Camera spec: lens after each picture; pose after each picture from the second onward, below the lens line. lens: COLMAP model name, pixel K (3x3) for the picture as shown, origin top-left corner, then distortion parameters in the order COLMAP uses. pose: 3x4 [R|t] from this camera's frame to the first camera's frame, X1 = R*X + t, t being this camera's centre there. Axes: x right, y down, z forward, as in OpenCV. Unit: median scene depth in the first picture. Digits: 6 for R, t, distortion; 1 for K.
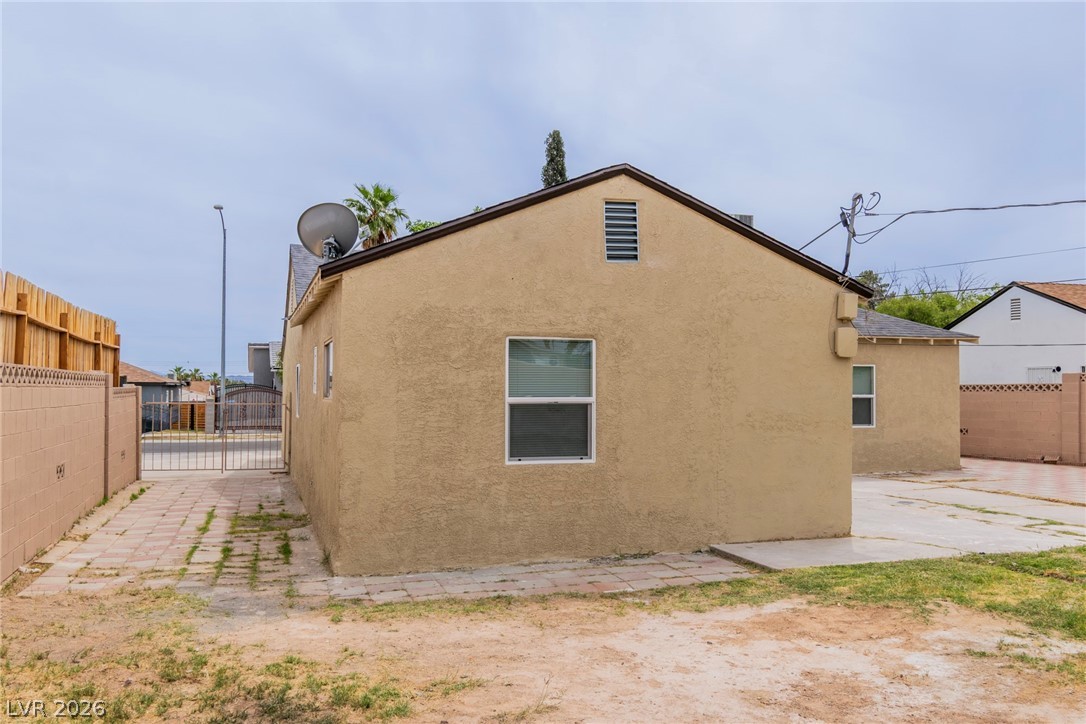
lens RADIAL K [[905.9, 0, 542.9], [0, 905.9, 366.3], [0, 0, 1]] dist [-0.008418, -0.001638]
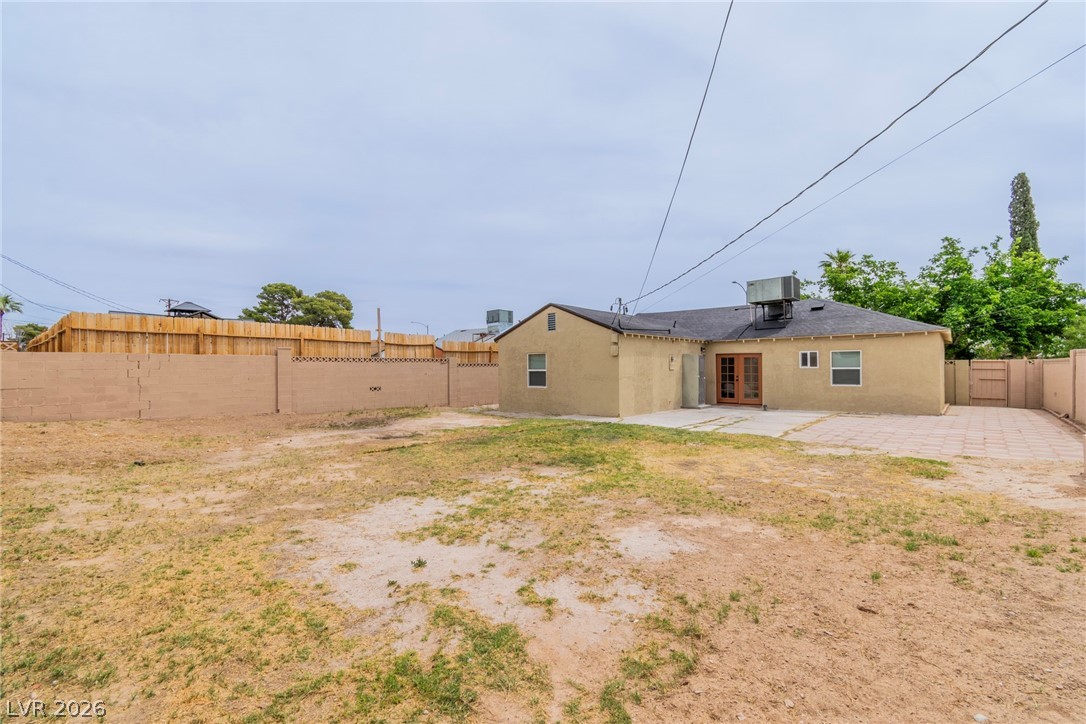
lens RADIAL K [[480.0, 0, 543.3], [0, 480.0, 360.7], [0, 0, 1]] dist [-0.001350, -0.000284]
pose [[0.516504, -0.016081, -0.856134, 1.475753], [0.031397, 0.999507, 0.000168, -0.001102], [0.855709, -0.026967, 0.516754, 0.010550]]
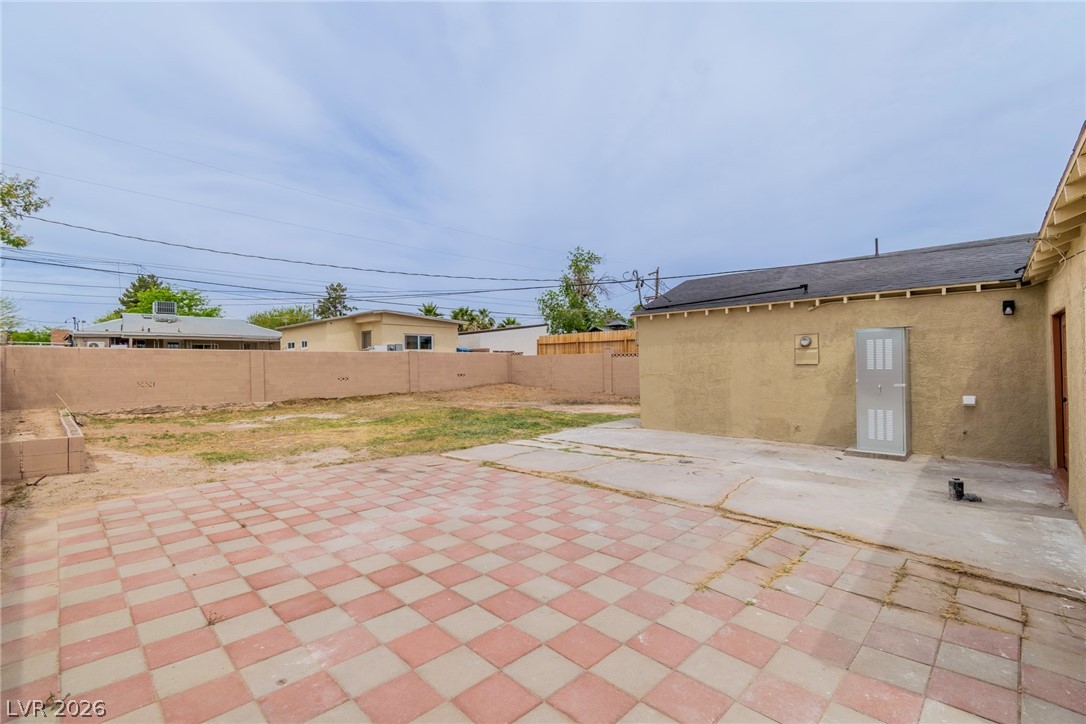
lens RADIAL K [[480.0, 0, 549.6], [0, 480.0, 360.9], [0, 0, 1]] dist [-0.001350, -0.000284]
pose [[-0.871076, 0.006469, -0.491105, 1.066670], [0.025509, 0.999160, -0.032083, 0.055826], [0.490485, -0.040474, -0.870509, 1.830821]]
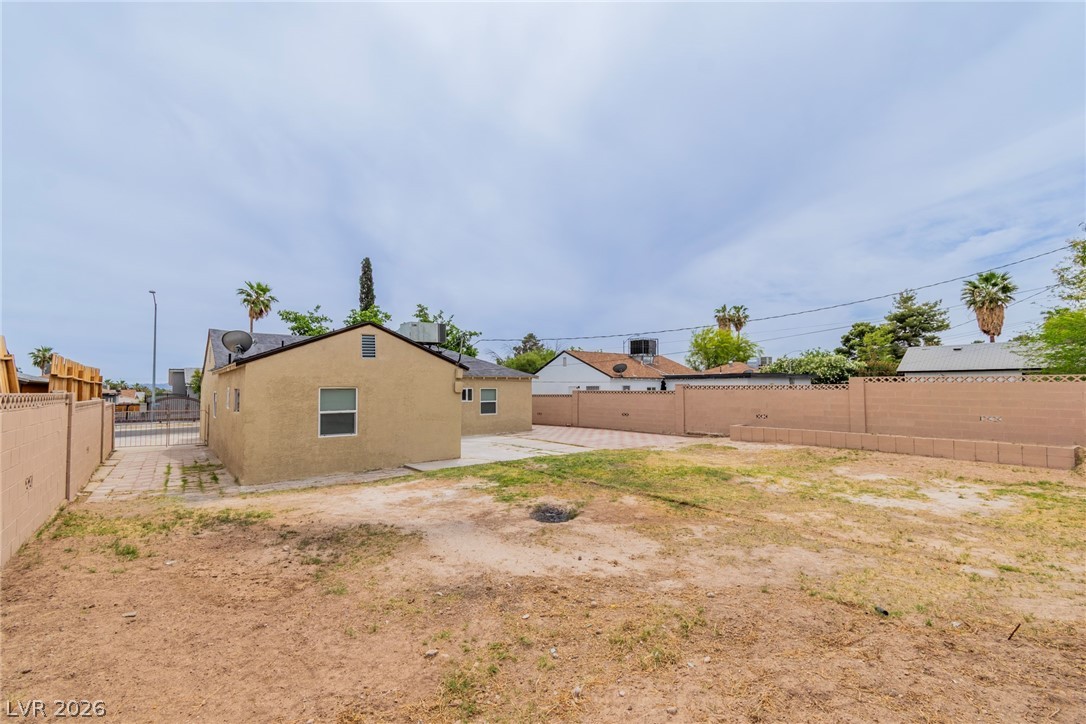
lens RADIAL K [[480.0, 0, 550.5], [0, 480.0, 371.9], [0, 0, 1]] dist [-0.001350, -0.000284]
pose [[0.933009, 0.005077, 0.359818, 0.069953], [-0.000964, 0.999932, -0.011608, -0.053191], [-0.359853, 0.010483, 0.932950, -0.432147]]
